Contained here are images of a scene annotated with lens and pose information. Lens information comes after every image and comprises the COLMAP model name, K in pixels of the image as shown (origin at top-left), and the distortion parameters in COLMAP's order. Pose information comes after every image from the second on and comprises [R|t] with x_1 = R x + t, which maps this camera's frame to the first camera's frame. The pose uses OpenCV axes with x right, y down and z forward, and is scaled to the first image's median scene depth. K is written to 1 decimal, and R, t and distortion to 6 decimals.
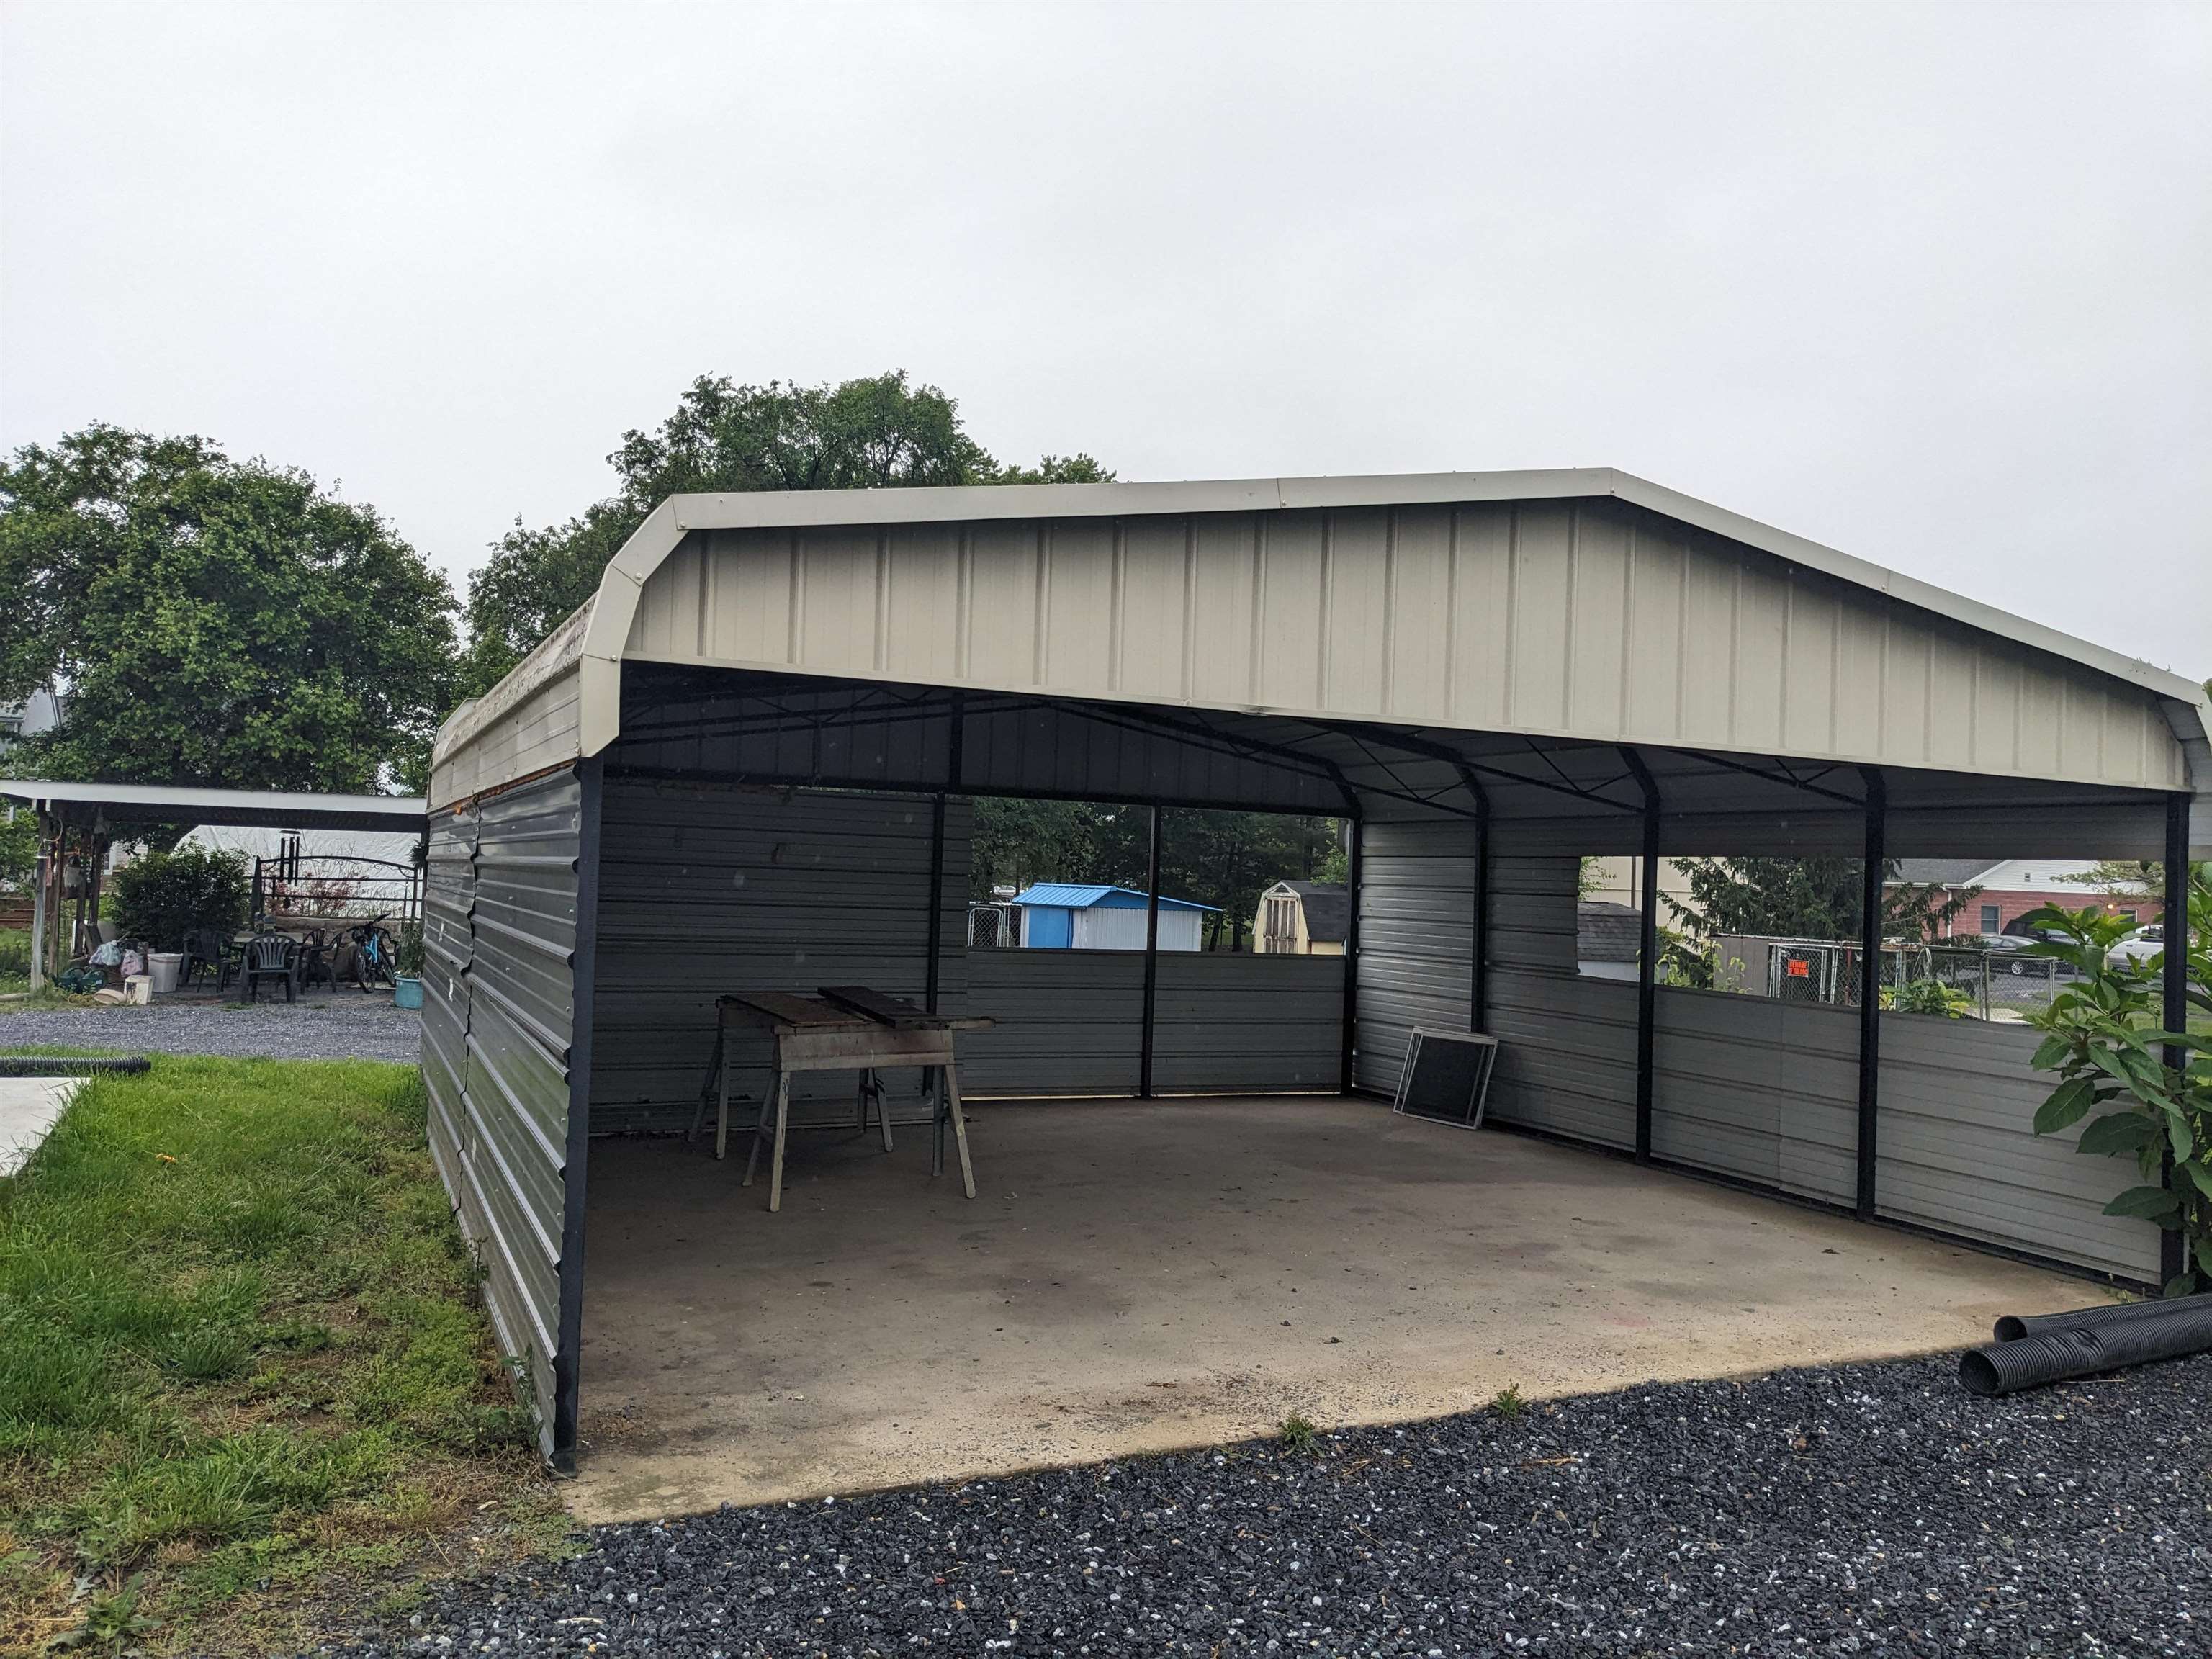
lens RADIAL K [[1723.9, 0, 1113.6], [0, 1723.9, 826.4], [0, 0, 1]] dist [0.020196, -0.018945]
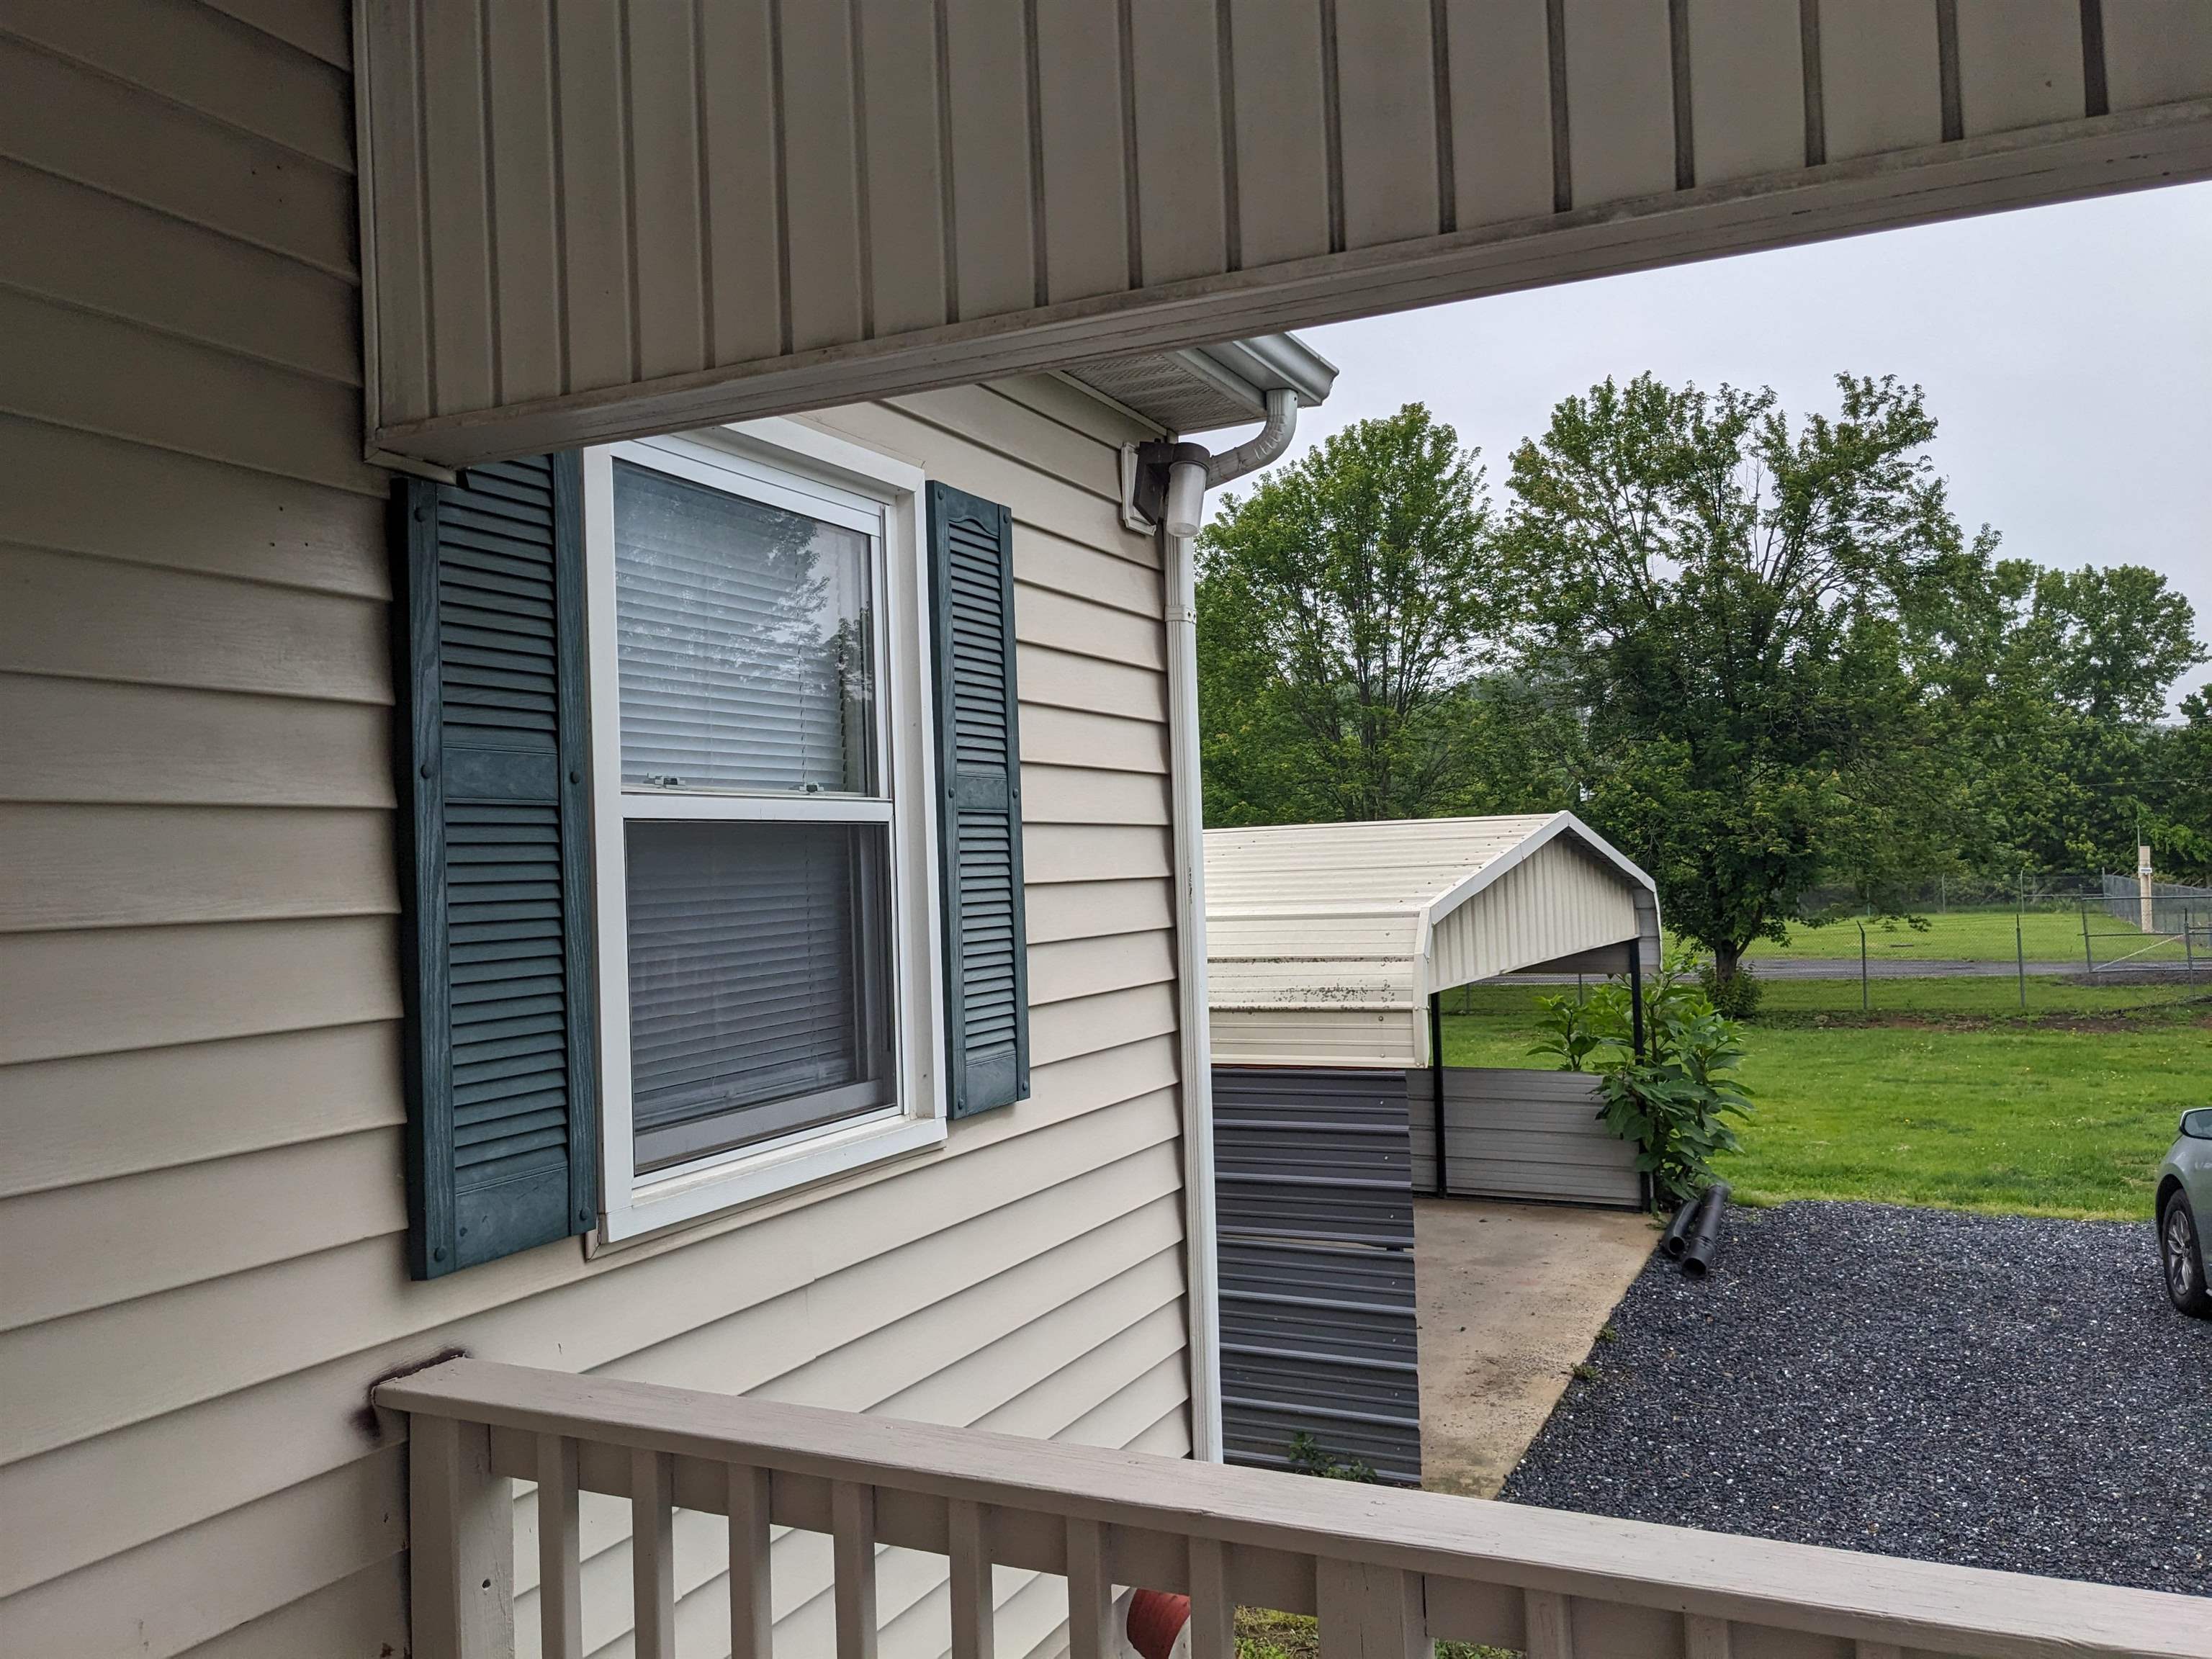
lens RADIAL K [[1723.9, 0, 1112.3], [0, 1723.9, 828.5], [0, 0, 1]] dist [0.020196, -0.018945]
pose [[0.784118, -0.048784, 0.618692, -1.251889], [0.045873, 0.998735, 0.020611, -0.261581], [-0.618914, 0.012219, 0.785363, -0.134508]]
